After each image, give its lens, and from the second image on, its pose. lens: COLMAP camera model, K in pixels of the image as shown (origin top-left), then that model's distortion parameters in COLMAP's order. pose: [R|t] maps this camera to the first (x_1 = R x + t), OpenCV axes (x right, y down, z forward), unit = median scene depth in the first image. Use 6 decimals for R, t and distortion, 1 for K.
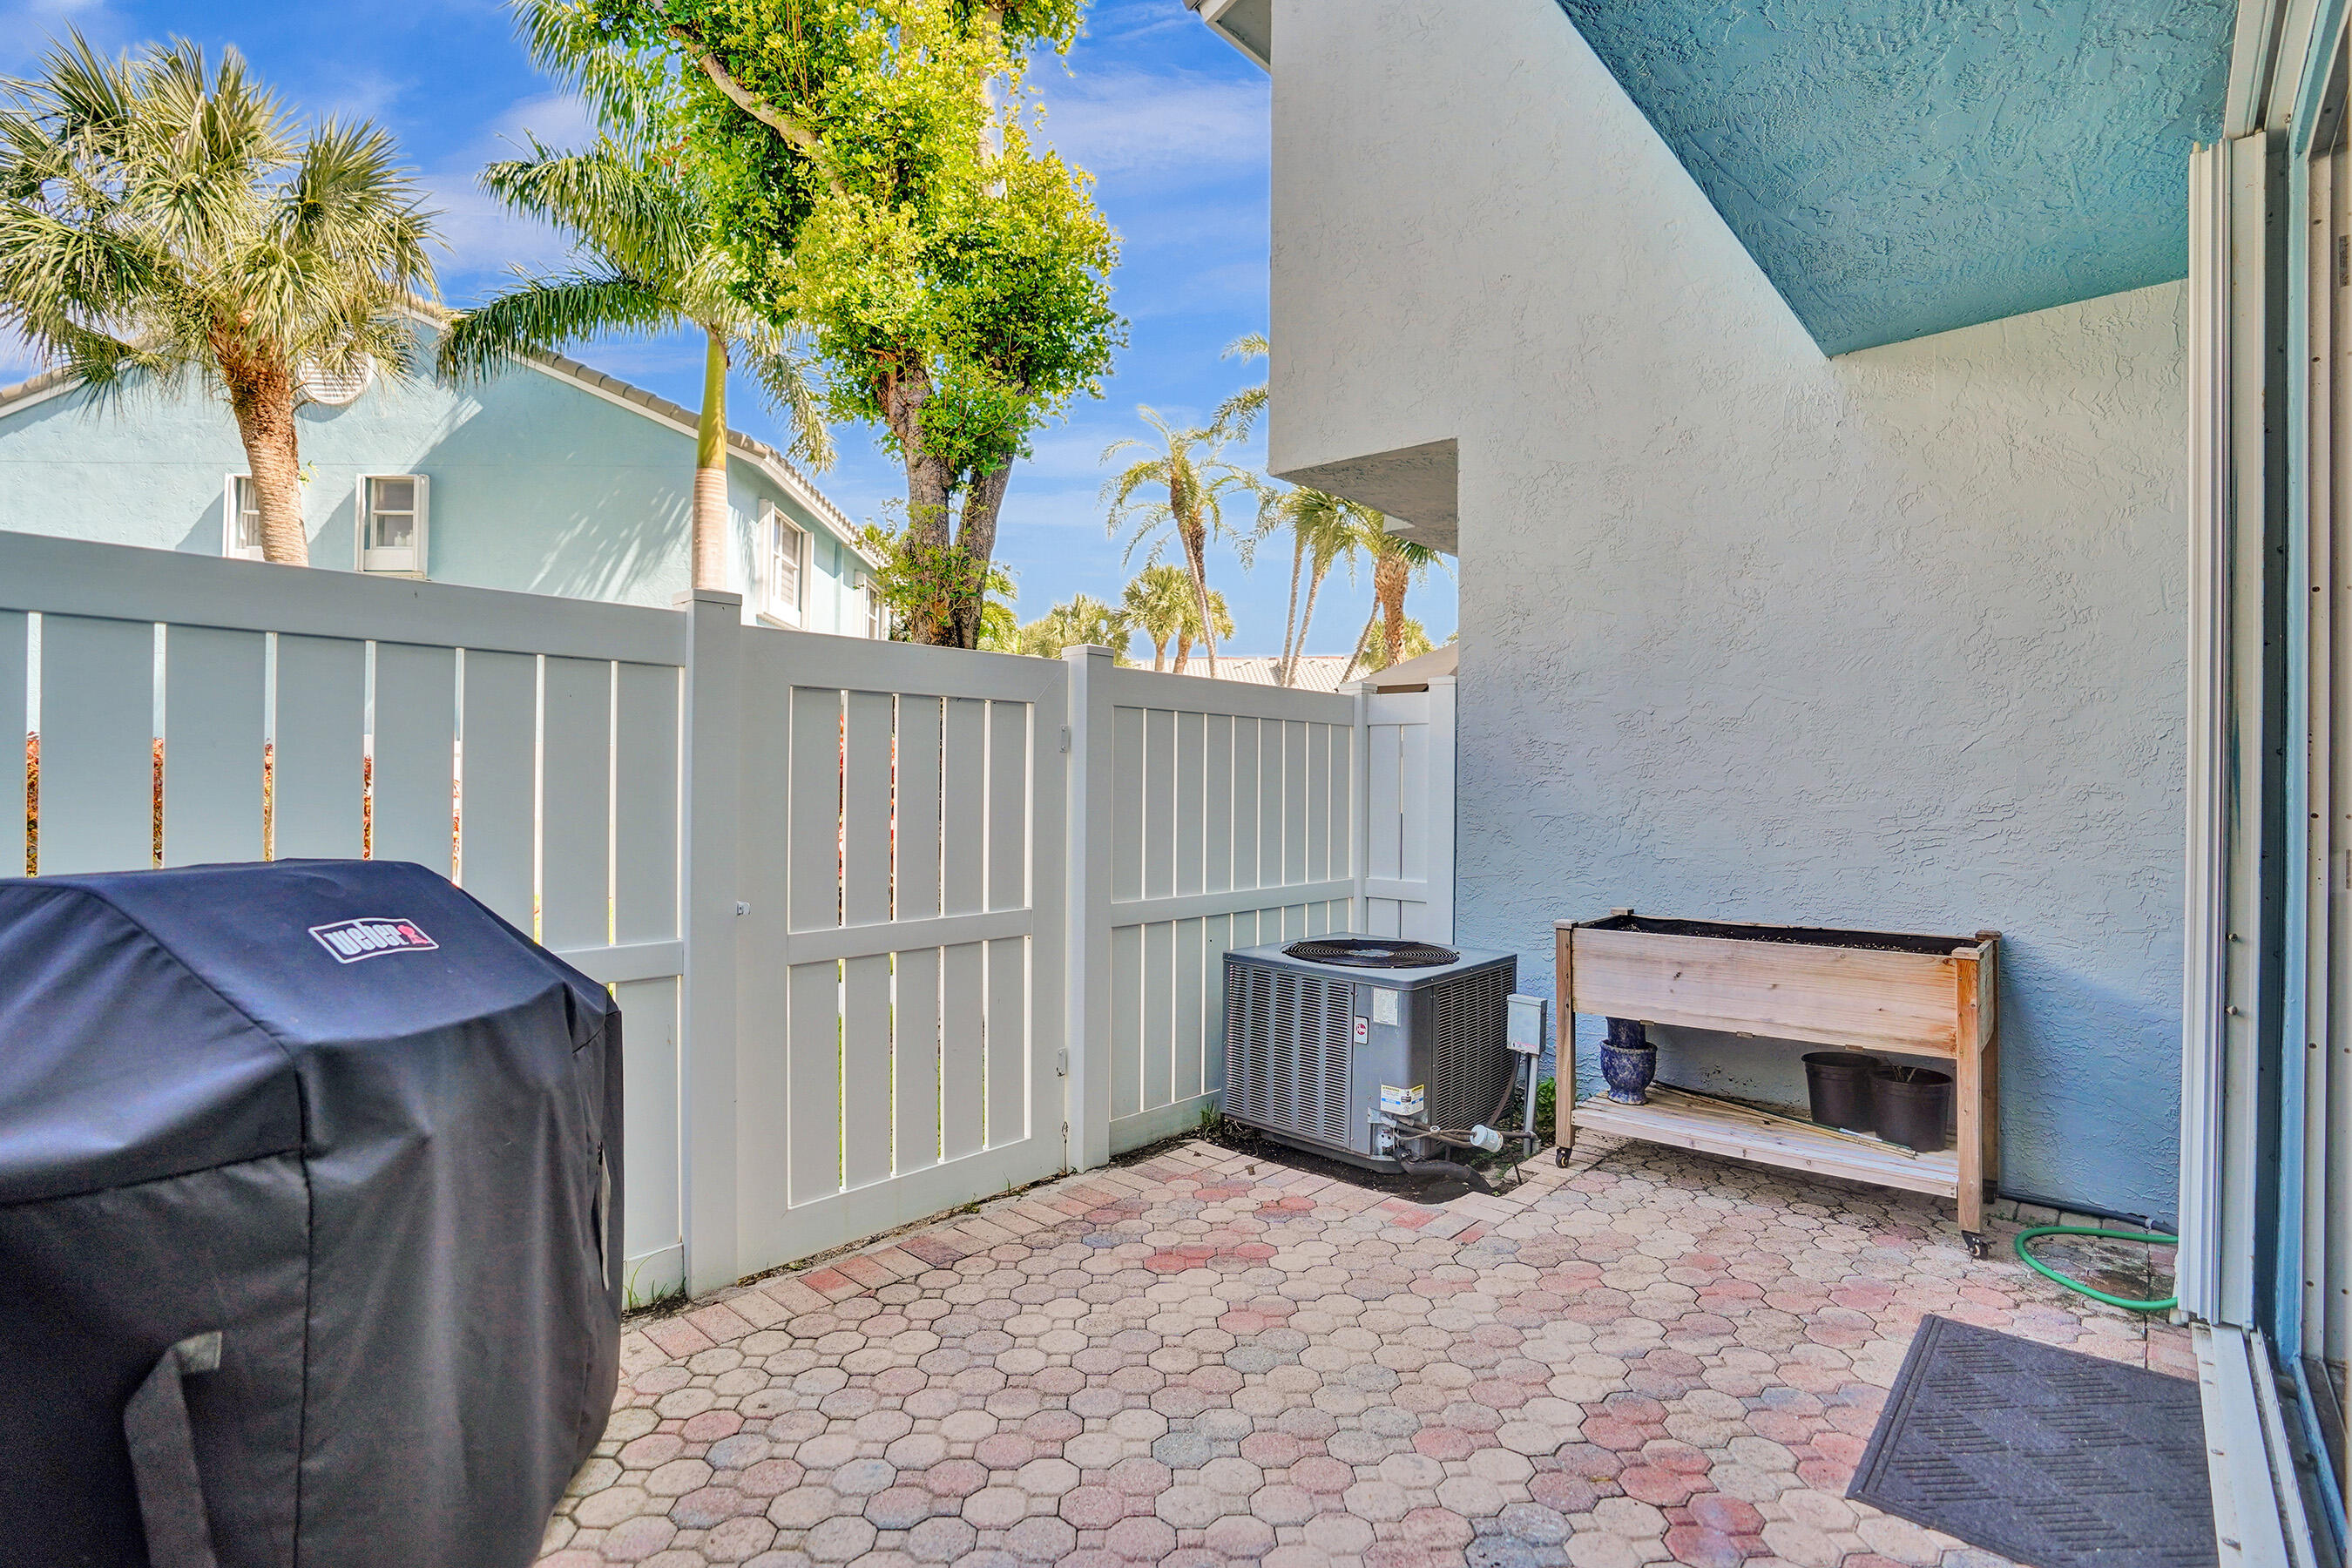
lens RADIAL K [[1089.8, 0, 1176.8], [0, 1089.8, 778.7], [0, 0, 1]] dist [-0.038660, -0.000338]
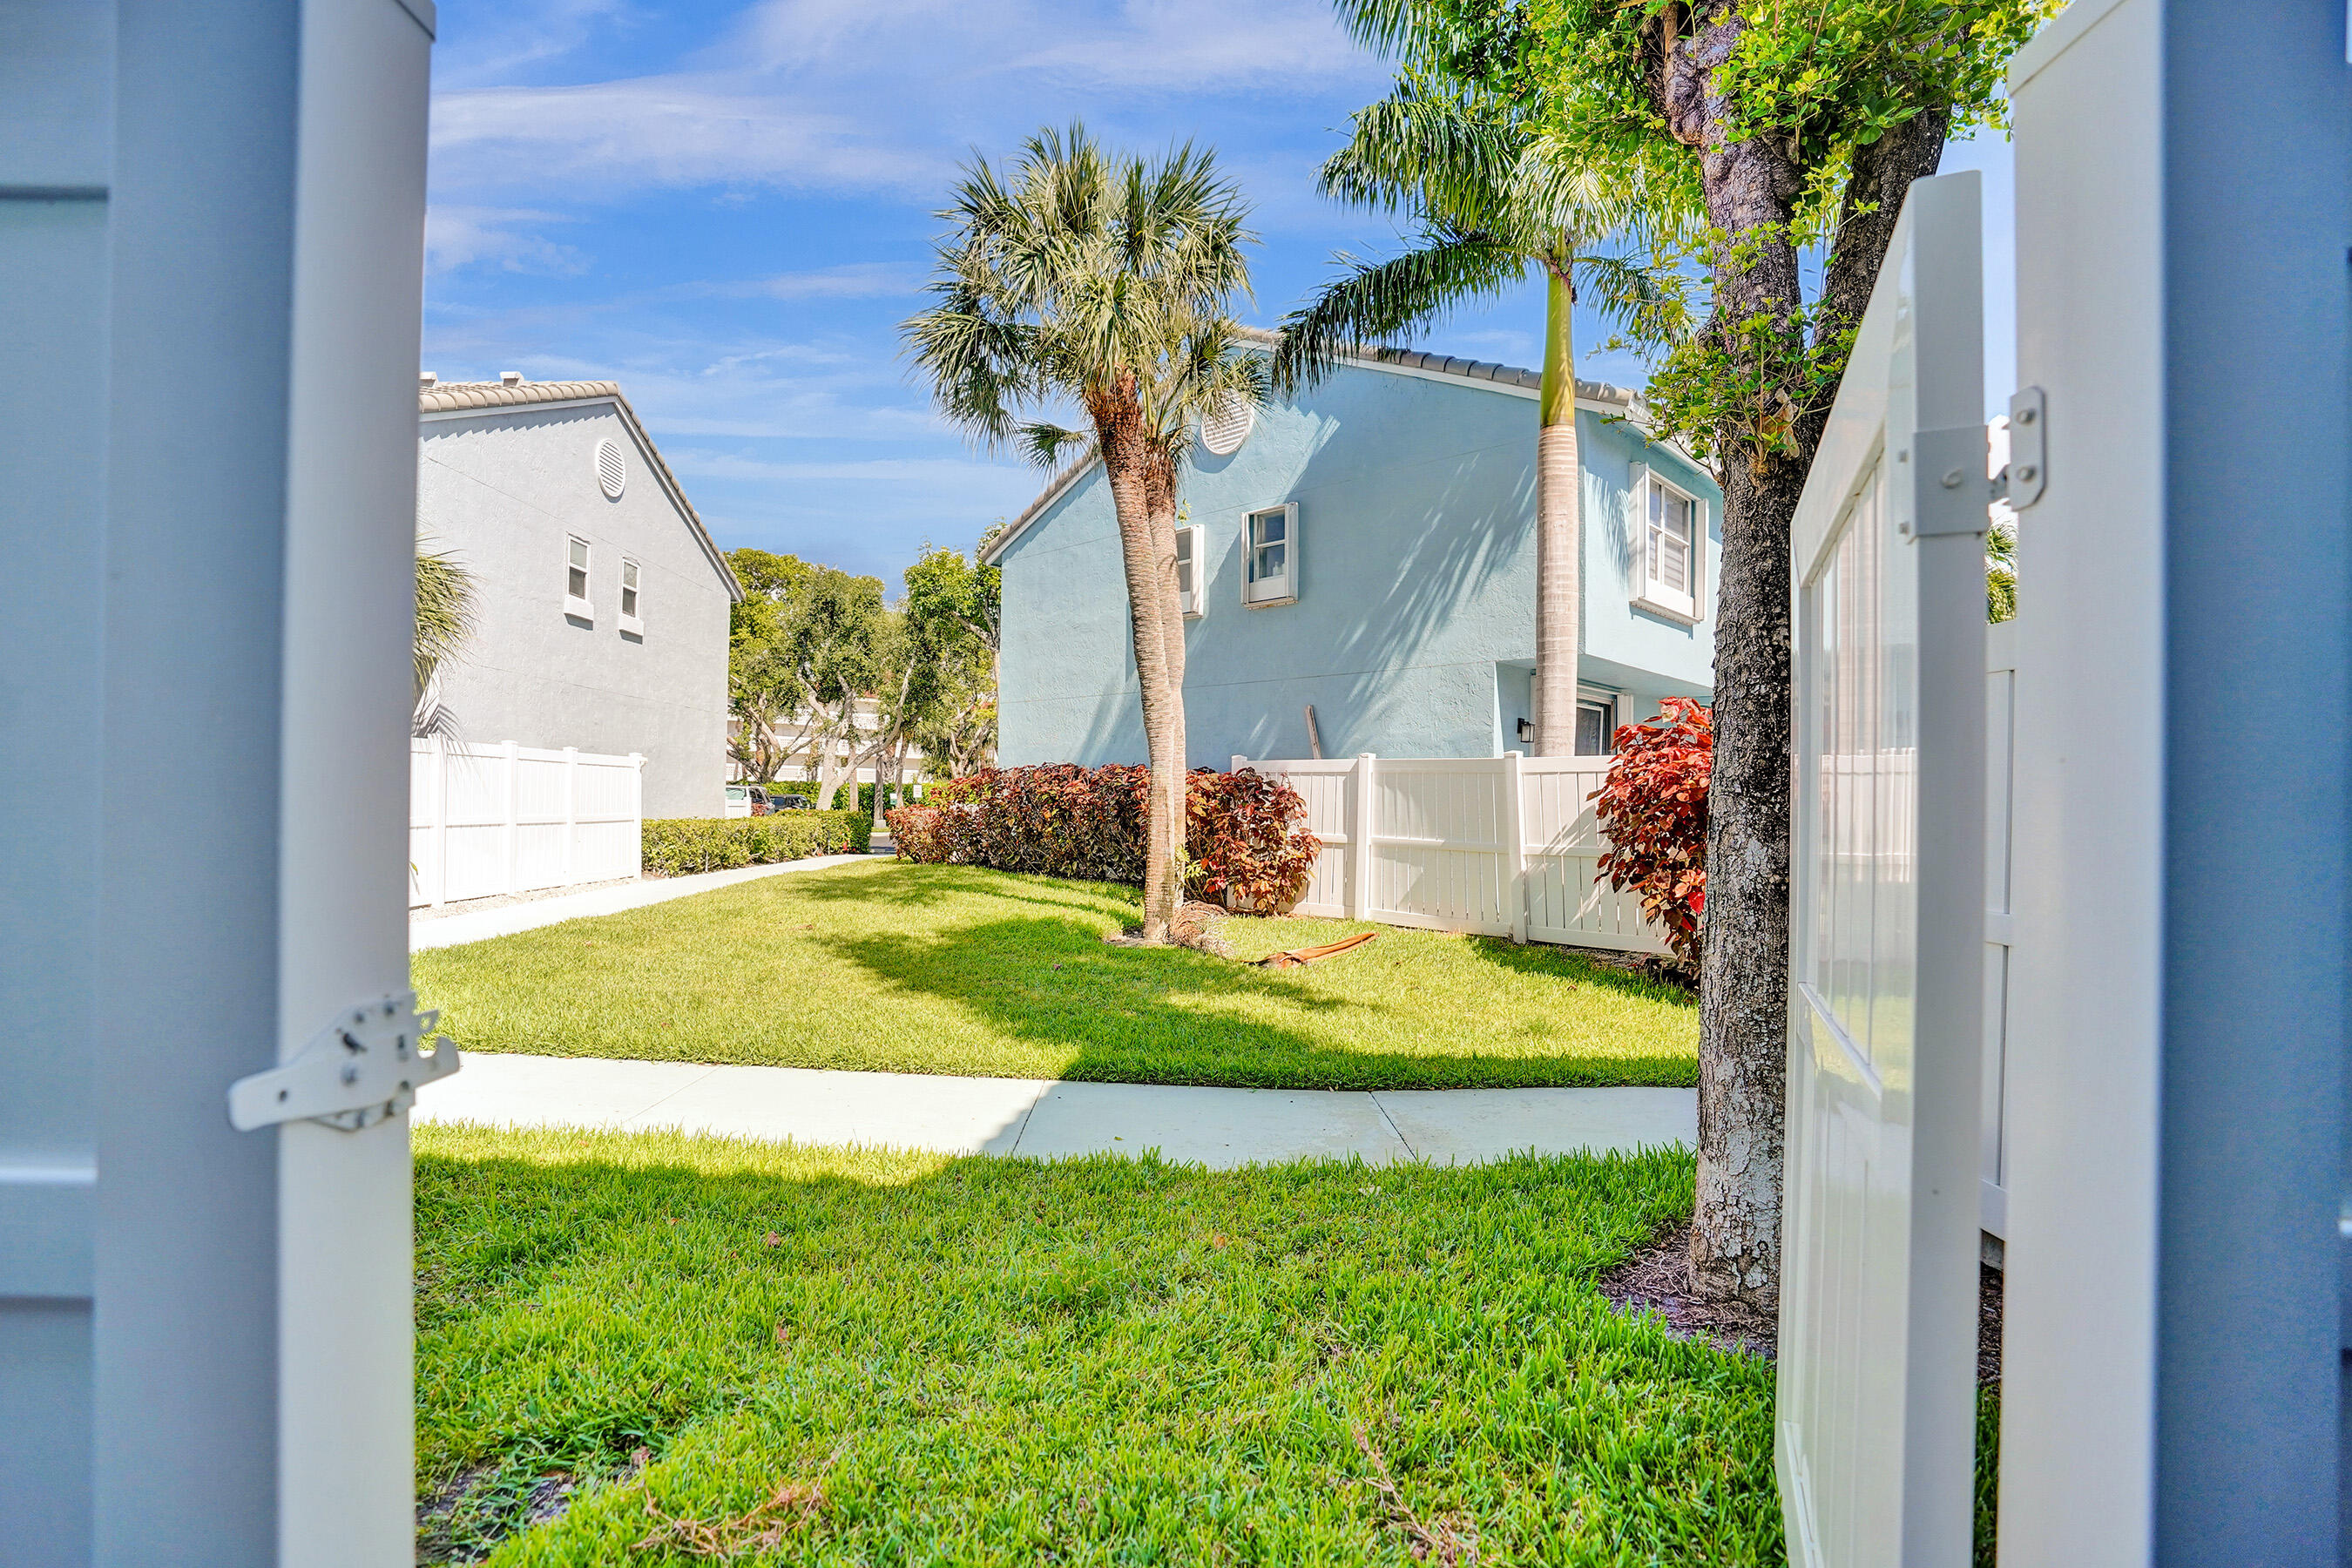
lens RADIAL K [[1089.8, 0, 1175.5], [0, 1089.8, 777.4], [0, 0, 1]] dist [-0.038660, -0.000338]
pose [[0.676603, -0.014226, -0.736210, -0.022283], [-0.008497, 0.999596, -0.027124, 0.006996], [0.736299, 0.024608, 0.676209, 0.228255]]
